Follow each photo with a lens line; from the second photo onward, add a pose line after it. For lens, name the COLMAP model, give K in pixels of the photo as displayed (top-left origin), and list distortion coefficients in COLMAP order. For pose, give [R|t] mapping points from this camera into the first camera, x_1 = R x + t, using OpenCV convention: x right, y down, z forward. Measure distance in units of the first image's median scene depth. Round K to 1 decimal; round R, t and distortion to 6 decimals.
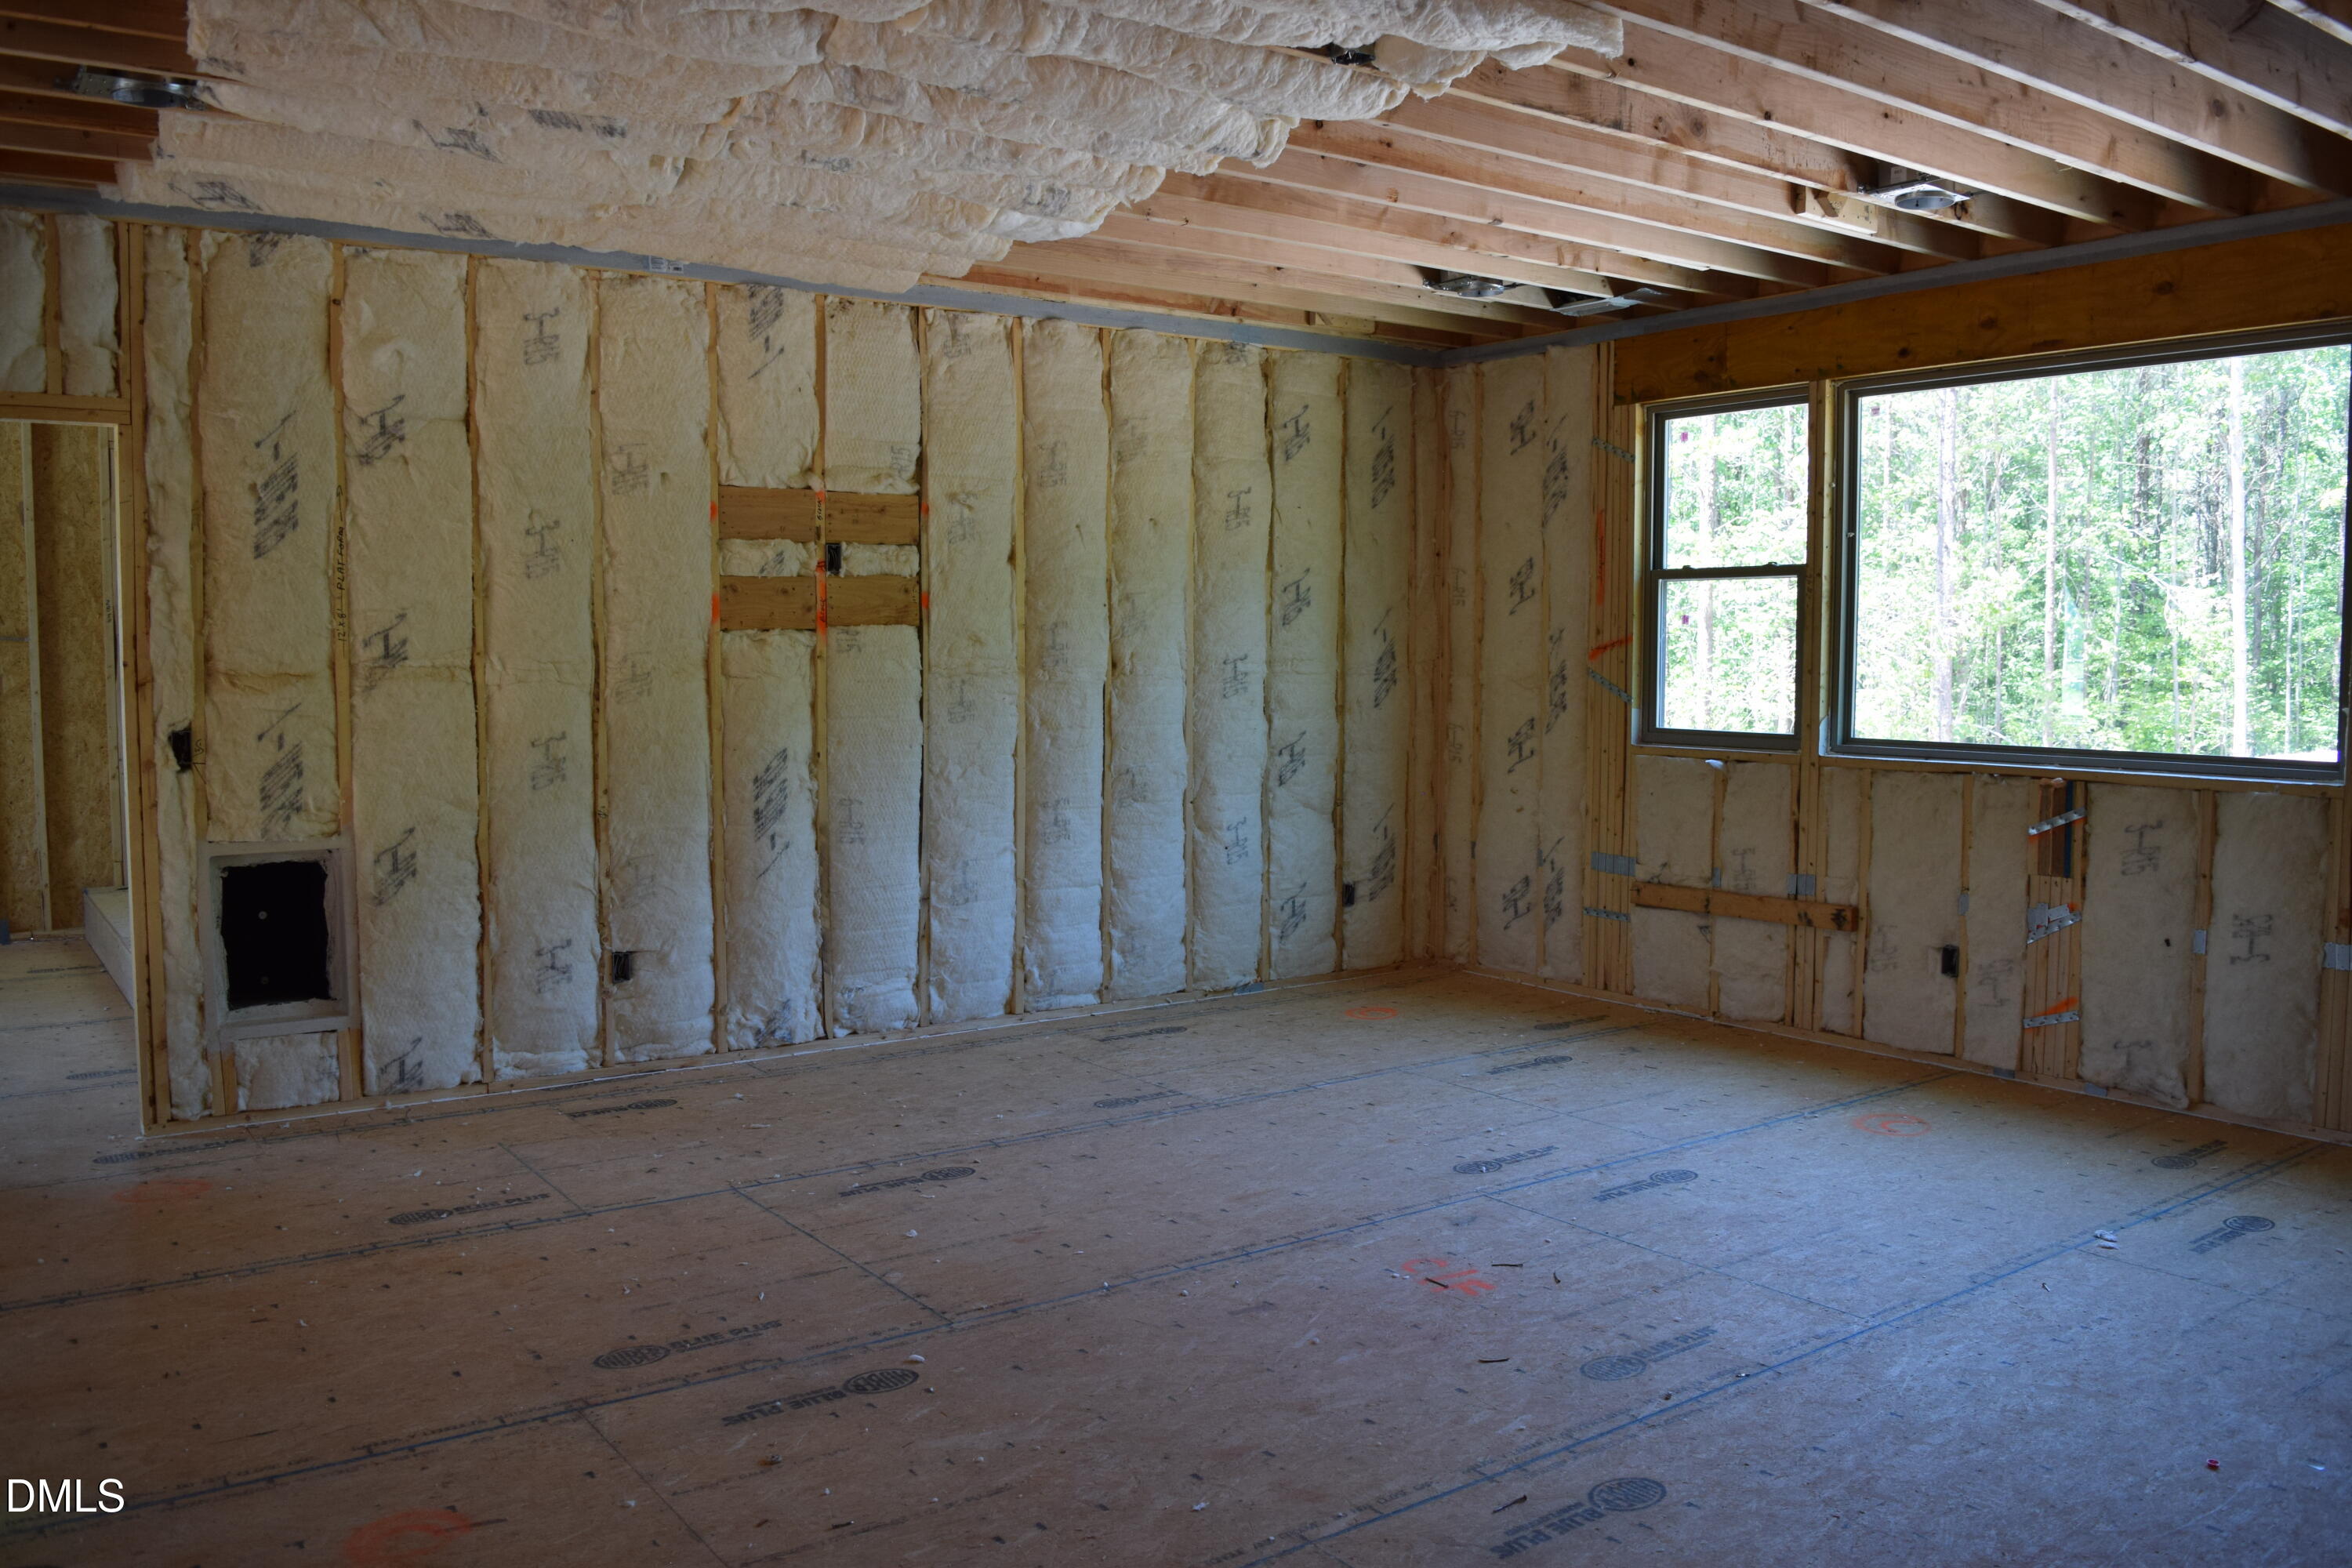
lens RADIAL K [[1849.1, 0, 1164.4], [0, 1849.1, 782.6], [0, 0, 1]] dist [-0.095512, 0.023116]
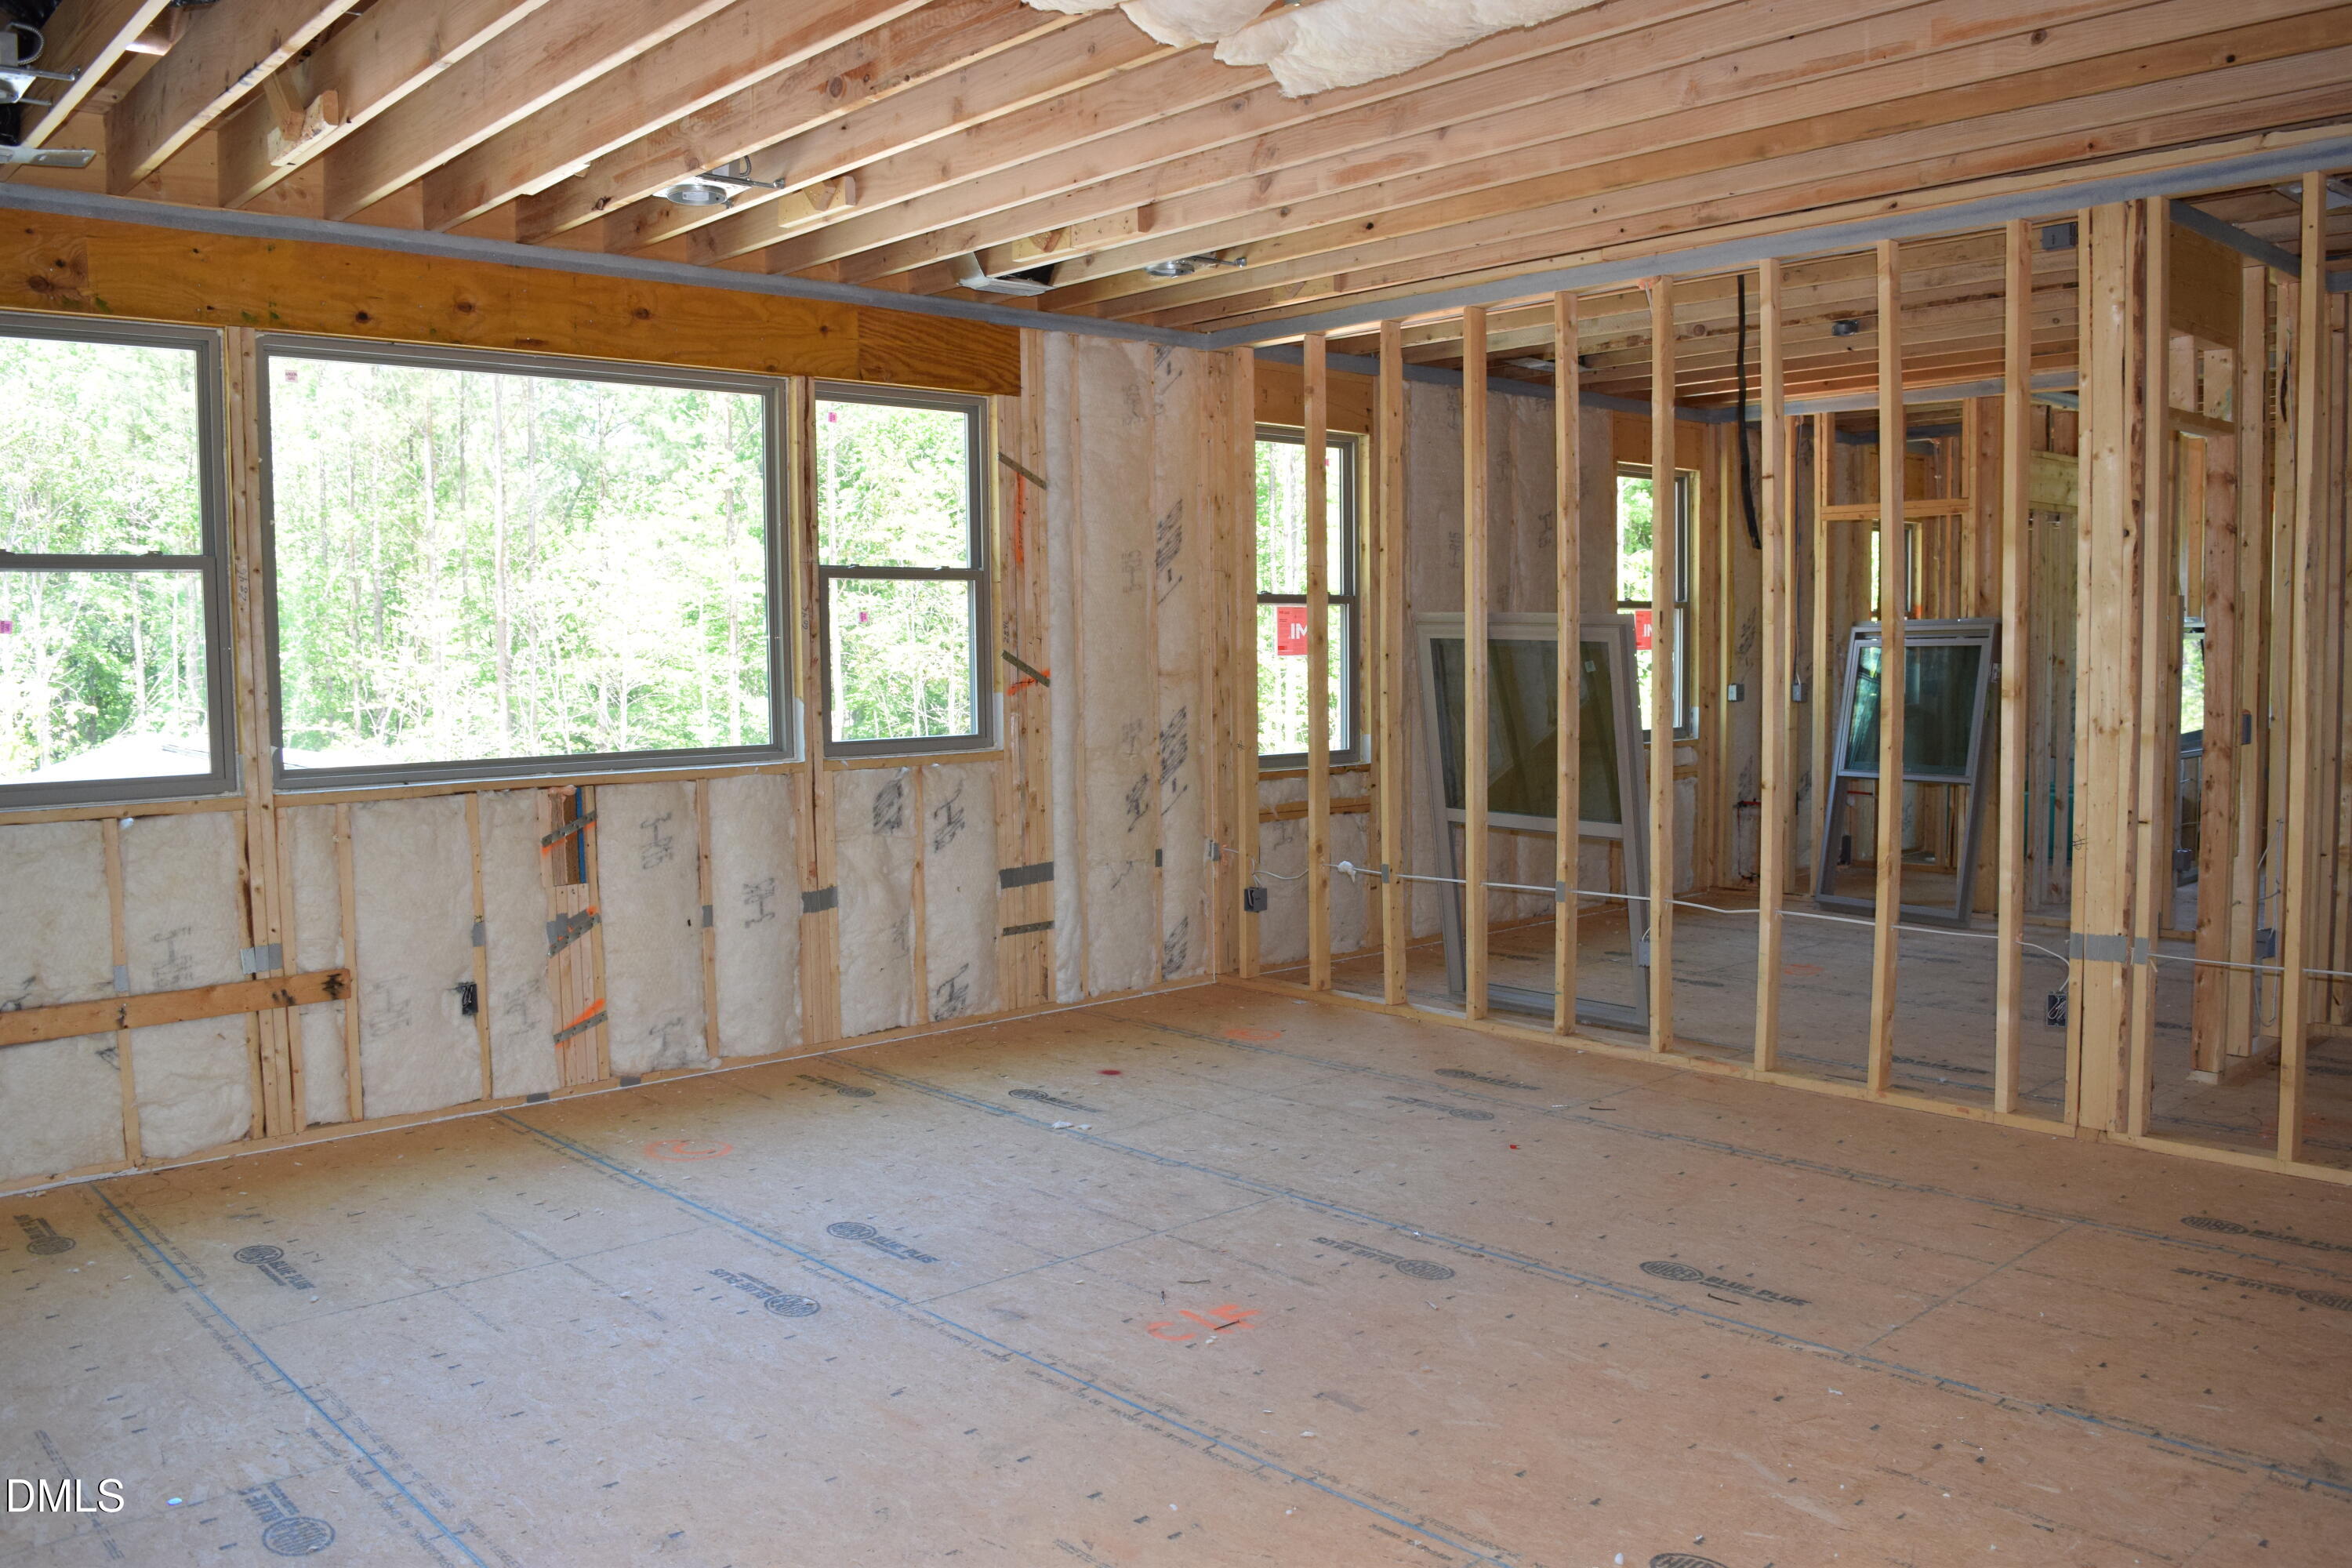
lens RADIAL K [[1849.1, 0, 1164.4], [0, 1849.1, 782.6], [0, 0, 1]] dist [-0.095512, 0.023116]
pose [[-0.114821, -0.074306, 0.990603, -0.521096], [0.085582, 0.992751, 0.084387, -0.058884], [-0.989693, 0.094468, -0.107629, 0.760060]]
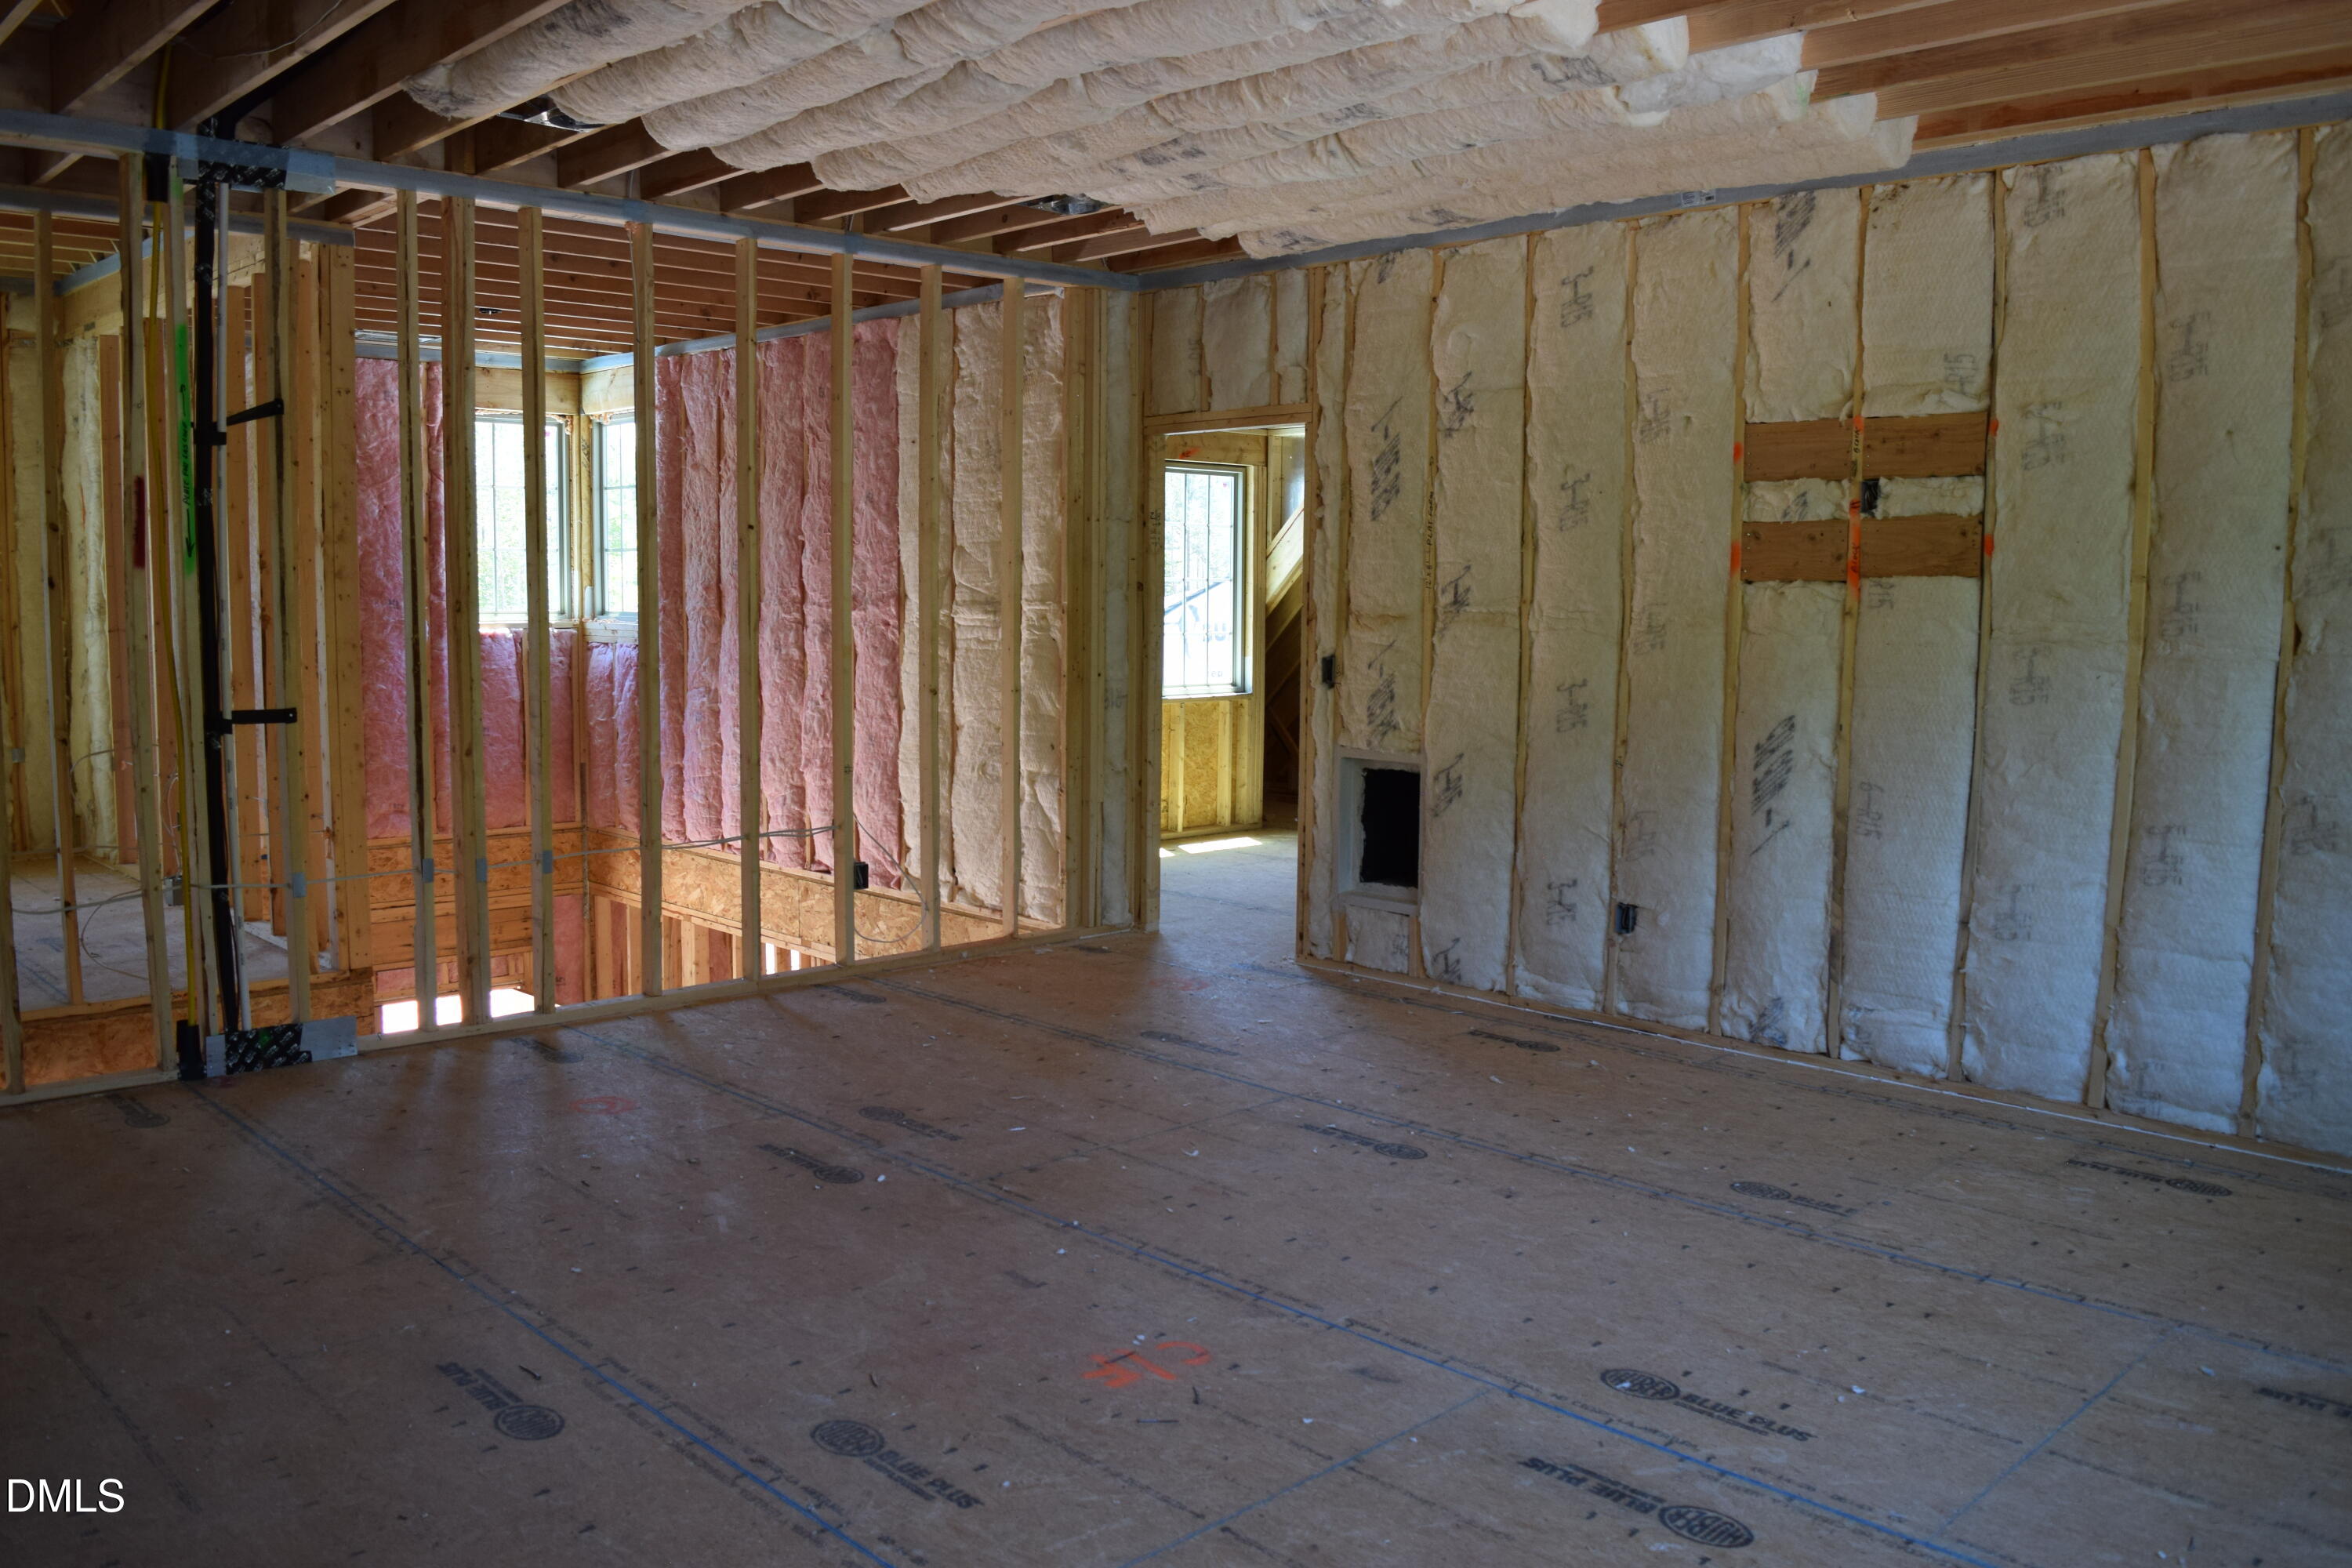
lens RADIAL K [[1849.1, 0, 1164.4], [0, 1849.1, 782.6], [0, 0, 1]] dist [-0.095512, 0.023116]
pose [[0.140623, 0.103280, -0.984661, 0.651232], [-0.081250, 0.992393, 0.092488, -0.045573], [0.986724, 0.066998, 0.147945, 0.603295]]
